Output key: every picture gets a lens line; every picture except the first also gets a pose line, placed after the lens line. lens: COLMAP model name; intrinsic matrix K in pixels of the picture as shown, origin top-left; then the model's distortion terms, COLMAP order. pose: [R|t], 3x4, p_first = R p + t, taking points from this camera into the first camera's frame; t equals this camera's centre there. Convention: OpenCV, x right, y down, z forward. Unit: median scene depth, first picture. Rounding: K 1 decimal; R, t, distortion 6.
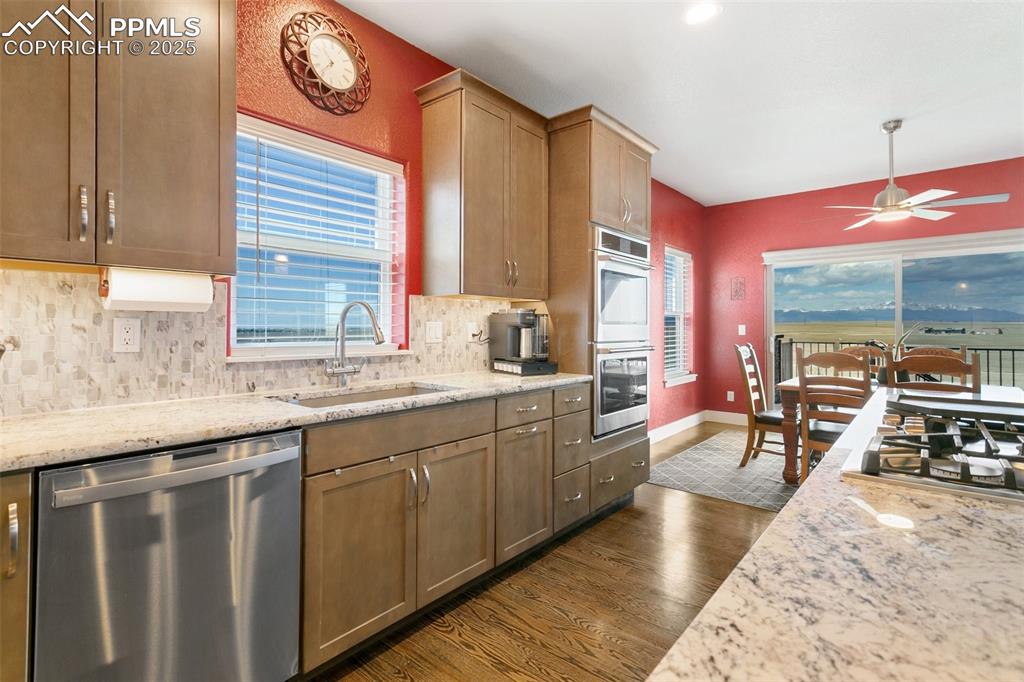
lens RADIAL K [[487.9, 0, 501.4], [0, 487.9, 324.1], [0, 0, 1]] dist [0.002632, 0.000386]
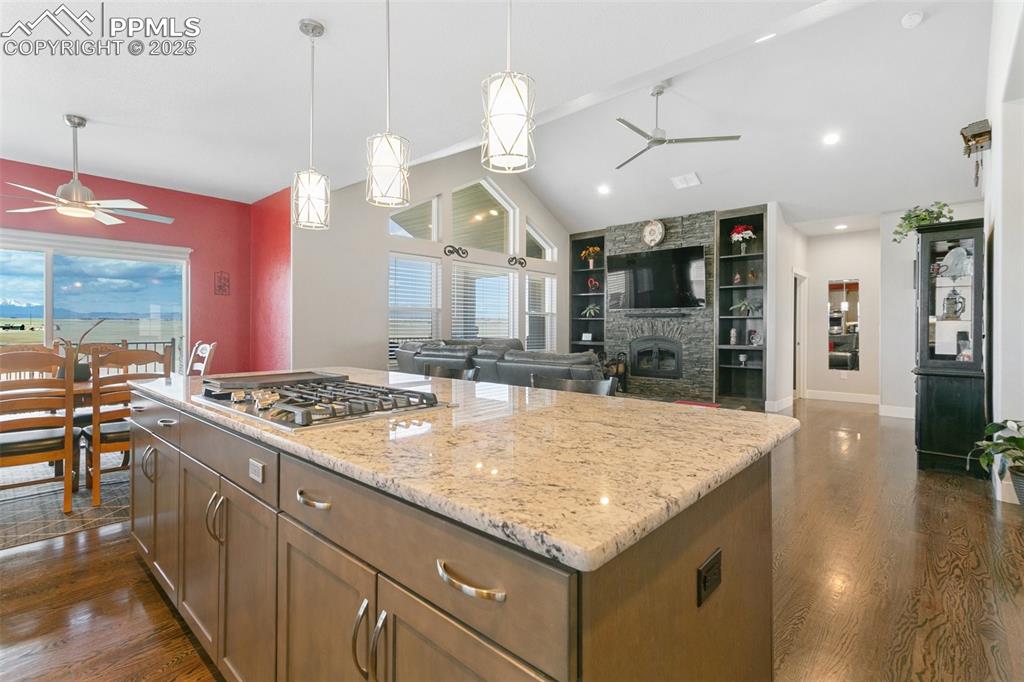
lens RADIAL K [[479.1, 0, 501.9], [0, 479.1, 330.9], [0, 0, 1]] dist [0.017647, 0.000065]
pose [[0.038316, -0.008007, 0.999234, -0.257201], [-0.013125, 0.999878, 0.008516, 0.002201], [-0.999179, -0.013442, 0.038207, 0.148182]]
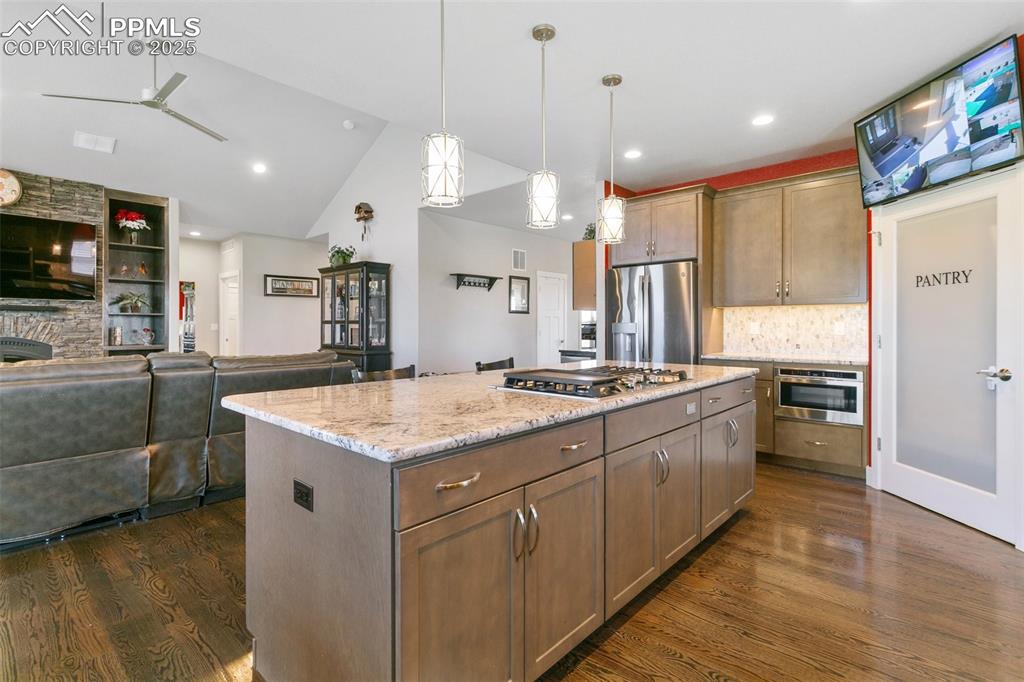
lens RADIAL K [[488.6, 0, 505.3], [0, 488.6, 327.5], [0, 0, 1]] dist [-0.000028, 0.000163]
pose [[-0.999351, -0.001344, 0.036007, 0.667313], [-0.001604, 0.999973, -0.007207, 0.015314], [-0.035996, -0.007260, -0.999326, 1.498886]]
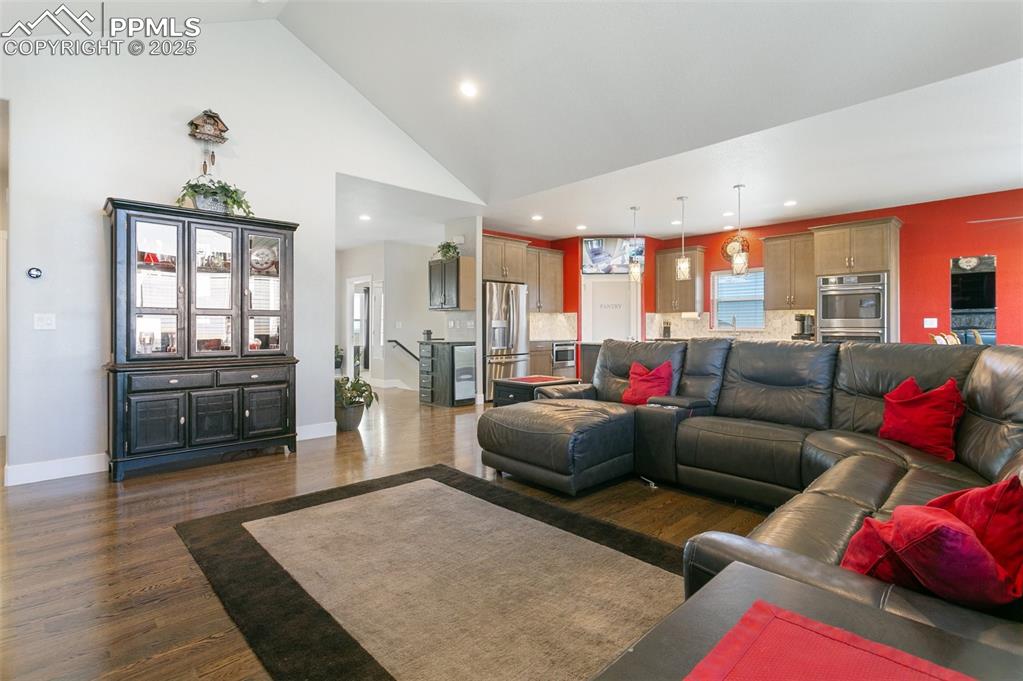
lens RADIAL K [[490.5, 0, 503.6], [0, 490.5, 331.0], [0, 0, 1]] dist [0.002208, -0.000183]
pose [[-0.110827, 0.007710, -0.993810, 3.384562], [0.012934, 0.999896, 0.006315, 0.026607], [0.993756, -0.012154, -0.110915, -0.288133]]
